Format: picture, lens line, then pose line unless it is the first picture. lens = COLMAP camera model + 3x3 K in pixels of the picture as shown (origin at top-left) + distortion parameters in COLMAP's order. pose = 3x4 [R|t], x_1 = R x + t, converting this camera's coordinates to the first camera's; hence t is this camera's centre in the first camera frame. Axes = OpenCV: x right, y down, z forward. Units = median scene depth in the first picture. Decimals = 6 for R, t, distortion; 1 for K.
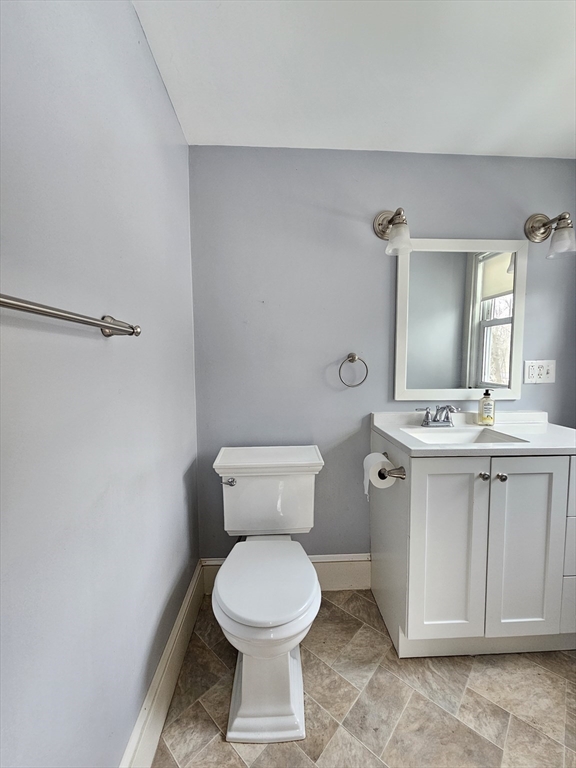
lens RADIAL K [[314.3, 0, 287.9], [0, 314.3, 385.0], [0, 0, 1]] dist [-0.000006, 0.000581]
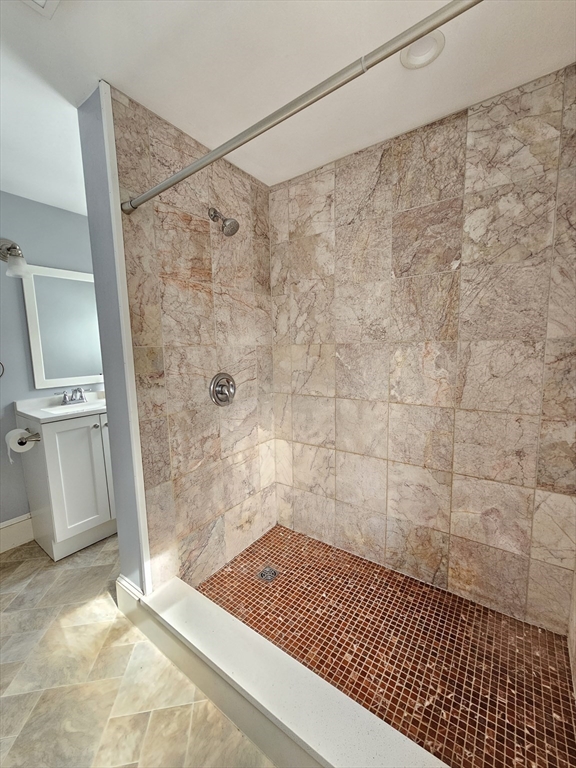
lens RADIAL K [[314.3, 0, 288.8], [0, 314.3, 384.0], [0, 0, 1]] dist [-0.000006, 0.000581]
pose [[0.627606, -0.108628, 0.770915, -0.002633], [0.086768, 0.993808, 0.069397, 0.031287], [-0.773680, 0.023337, 0.633146, -0.704592]]
